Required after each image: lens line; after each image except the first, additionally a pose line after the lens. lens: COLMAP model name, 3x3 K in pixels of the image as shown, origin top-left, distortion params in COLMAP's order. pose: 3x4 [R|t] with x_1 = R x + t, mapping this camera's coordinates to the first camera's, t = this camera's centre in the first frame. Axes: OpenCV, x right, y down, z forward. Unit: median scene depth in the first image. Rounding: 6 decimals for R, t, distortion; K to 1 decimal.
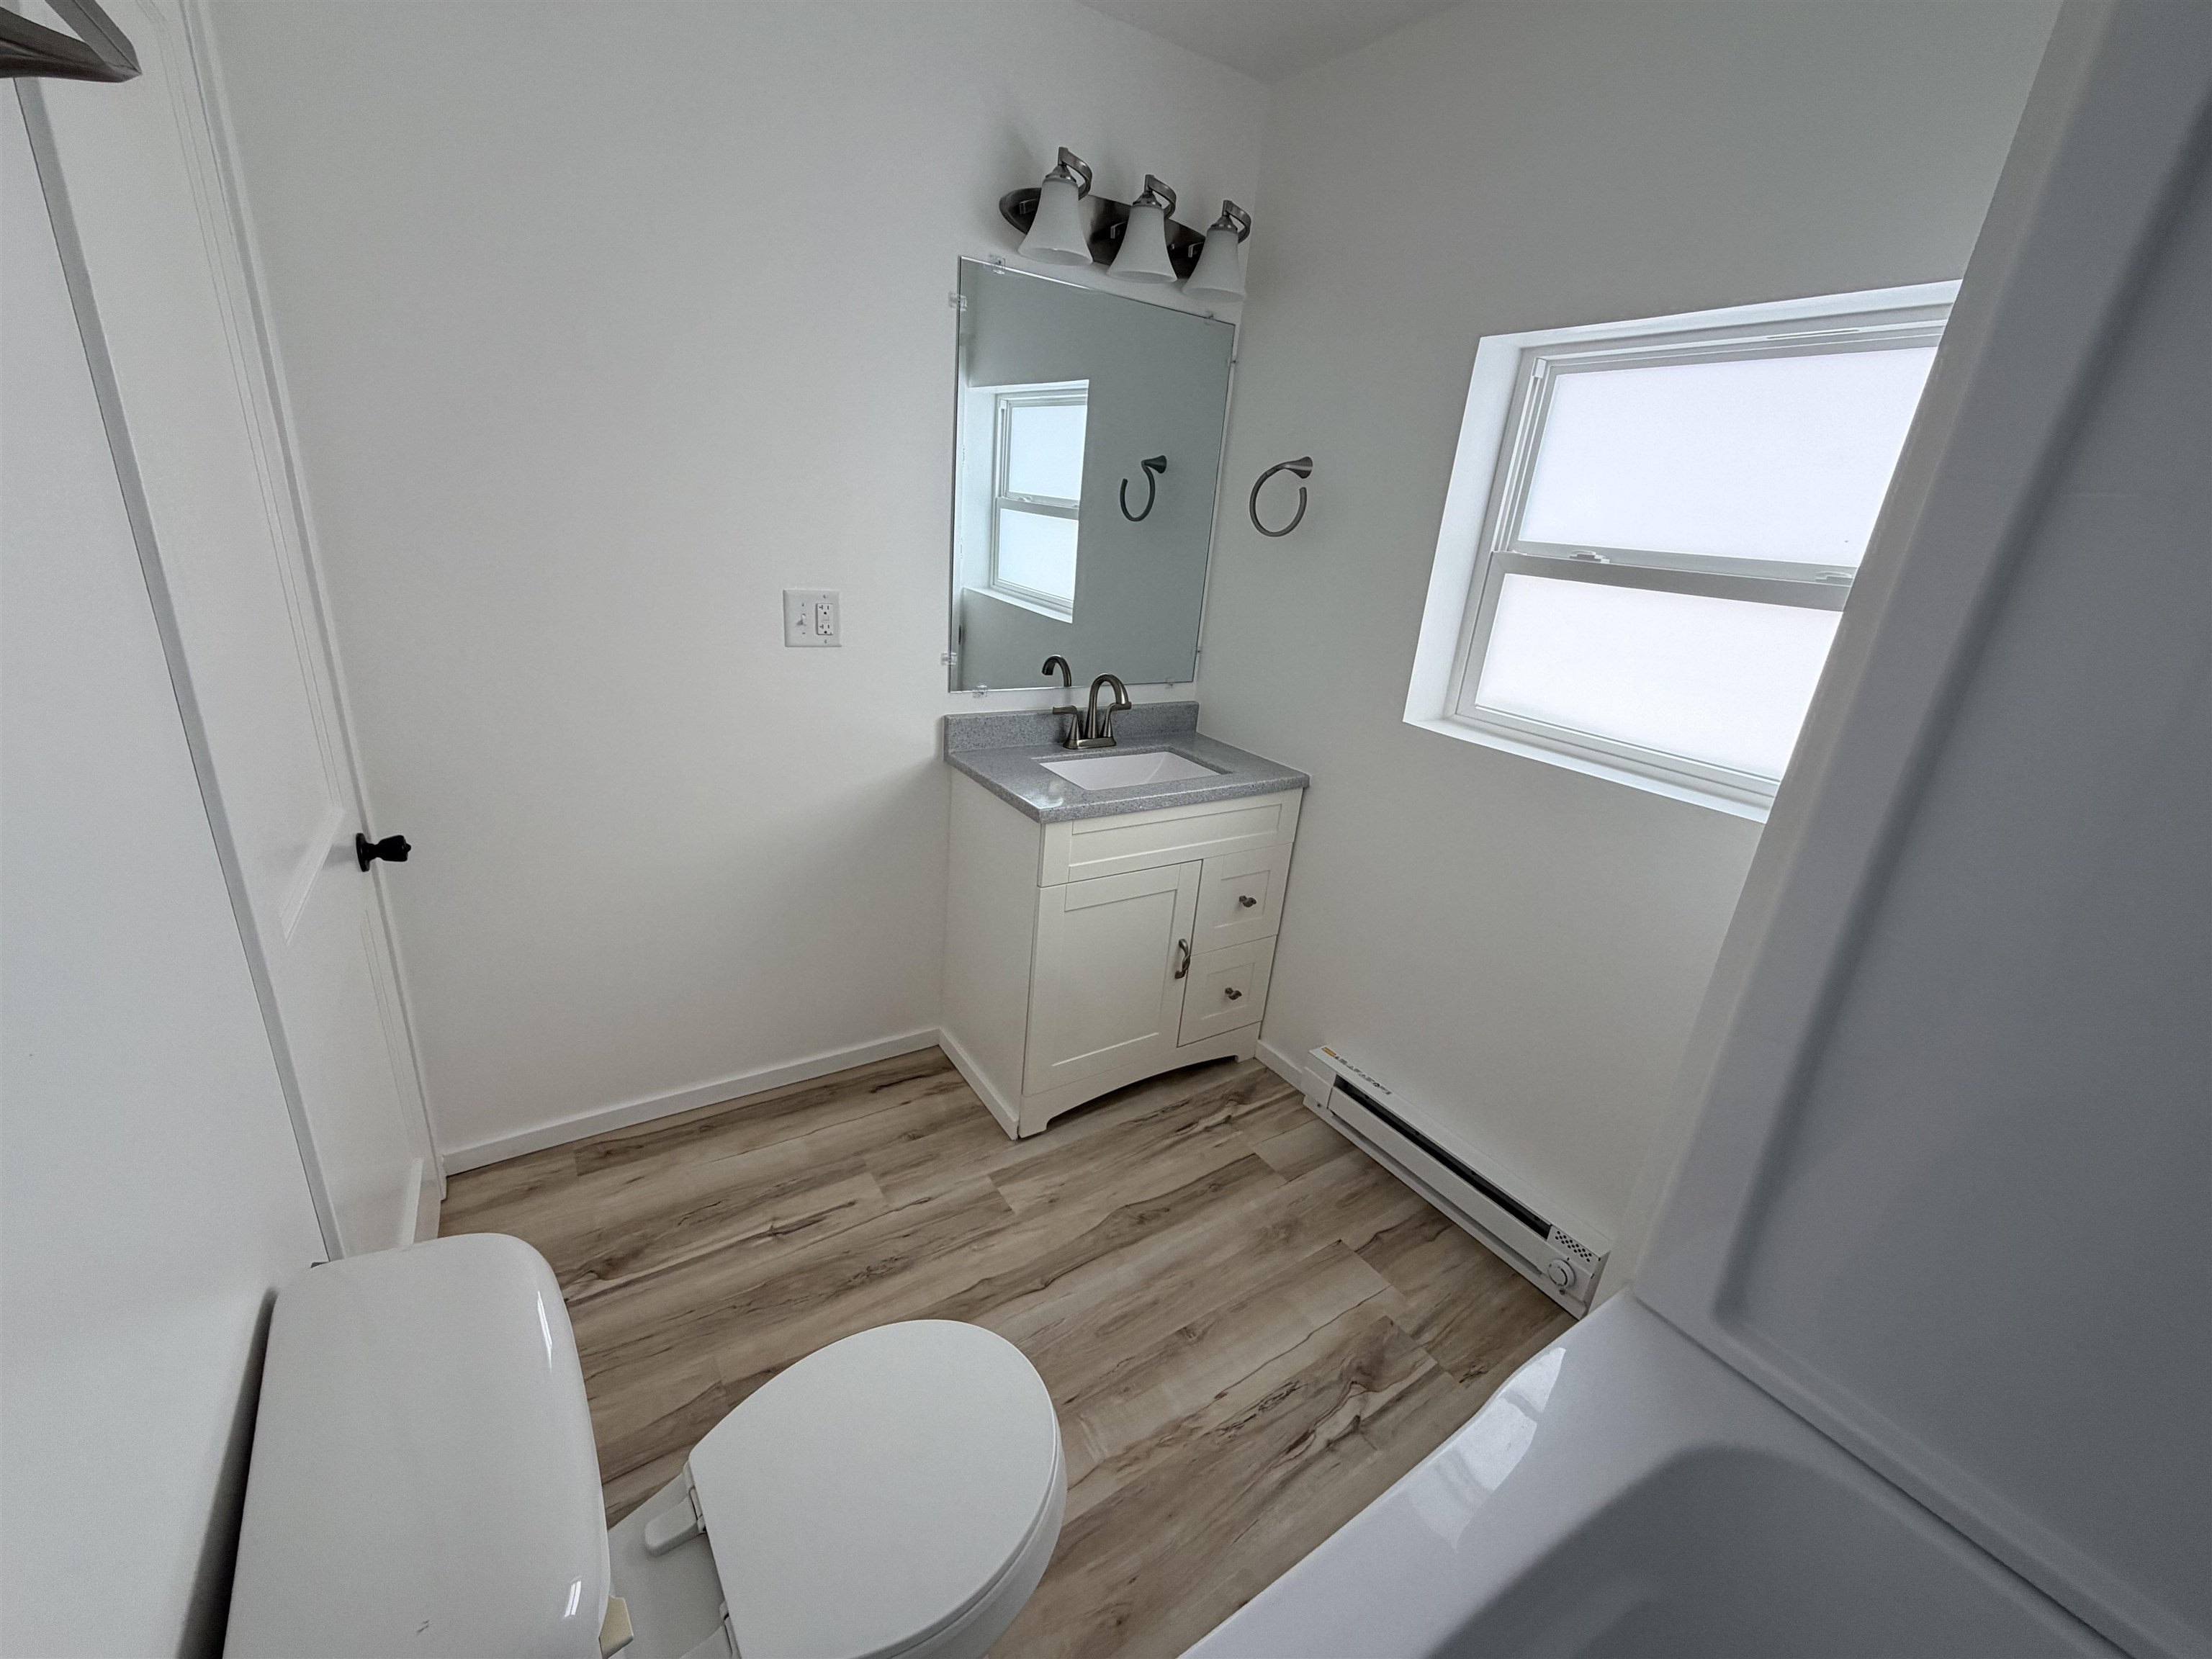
lens RADIAL K [[881.1, 0, 1106.2], [0, 881.1, 826.8], [0, 0, 1]] dist [-0.001203, 0.000155]
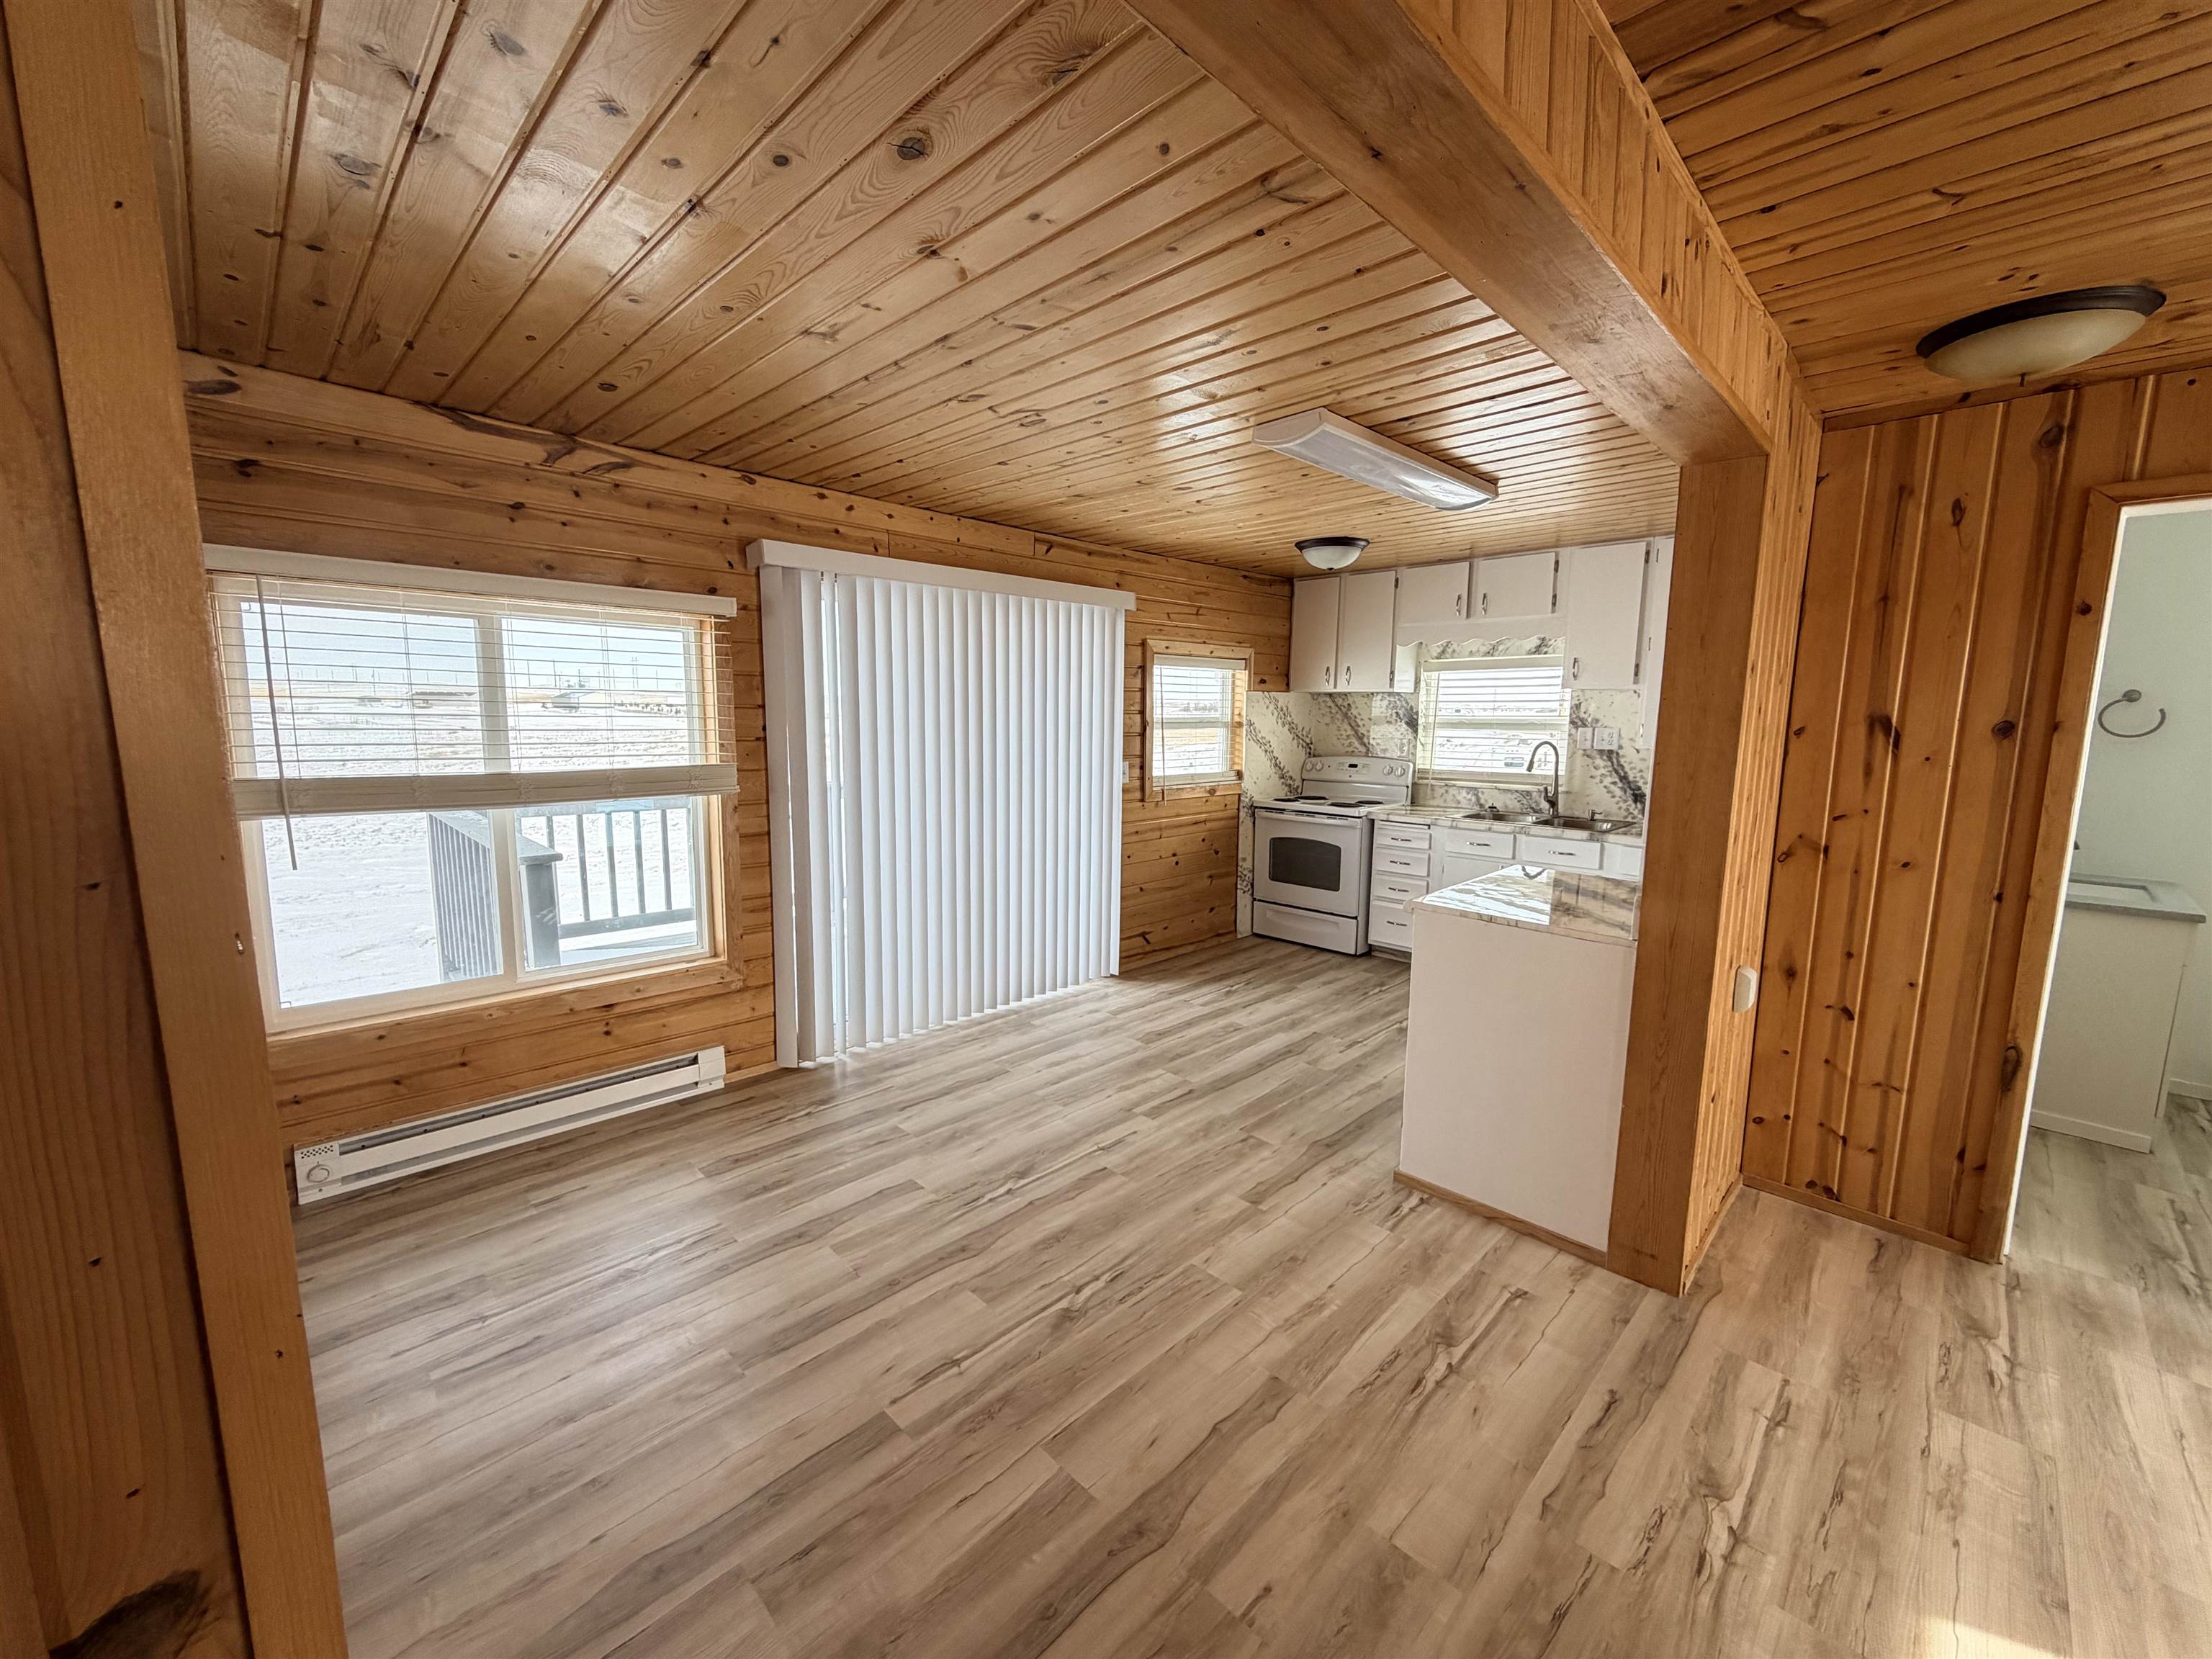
lens RADIAL K [[881.1, 0, 1096.0], [0, 881.1, 829.9], [0, 0, 1]] dist [-0.001203, 0.000155]
pose [[-0.979105, -0.066252, -0.192260, 0.567652], [-0.146479, 0.885575, 0.440795, -0.645493], [0.141057, 0.459747, -0.876776, 1.867014]]
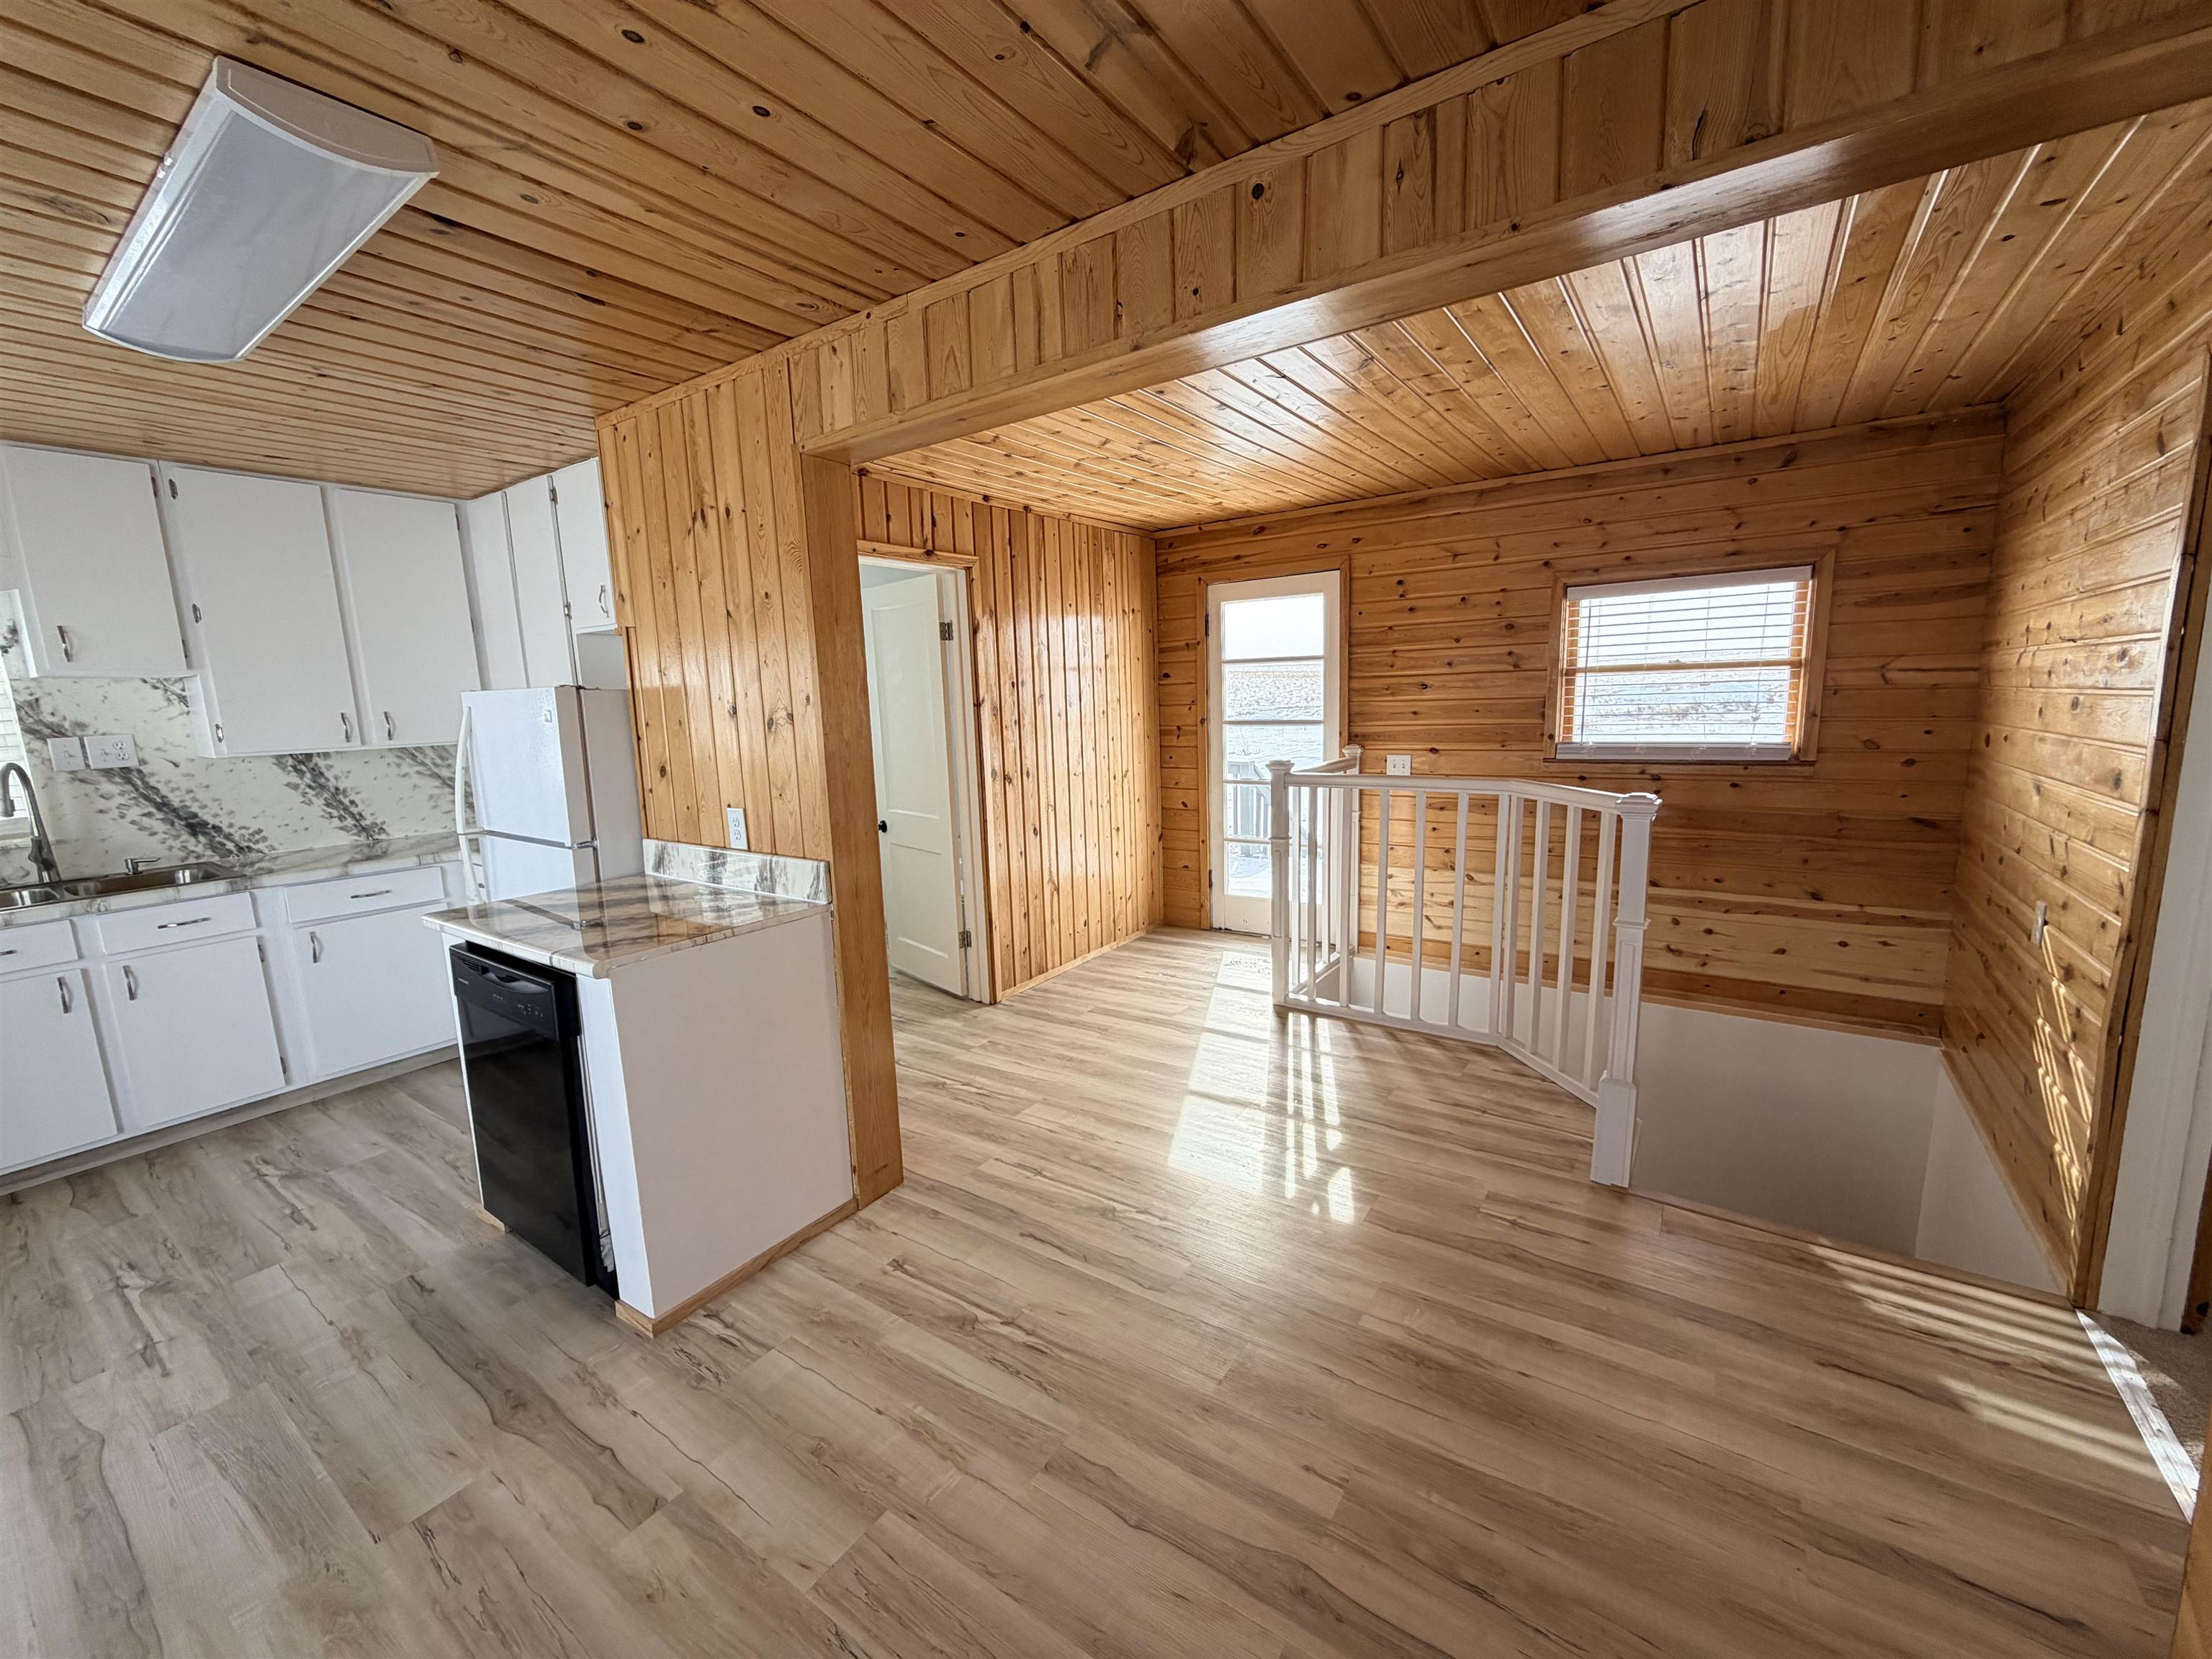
lens RADIAL K [[881.1, 0, 1101.3], [0, 881.1, 830.3], [0, 0, 1]] dist [-0.001203, 0.000155]
pose [[0.360737, 0.052459, -0.931191, 0.991352], [-0.253991, 0.966207, -0.043962, -0.154418], [0.897417, 0.252373, 0.361870, 0.654346]]
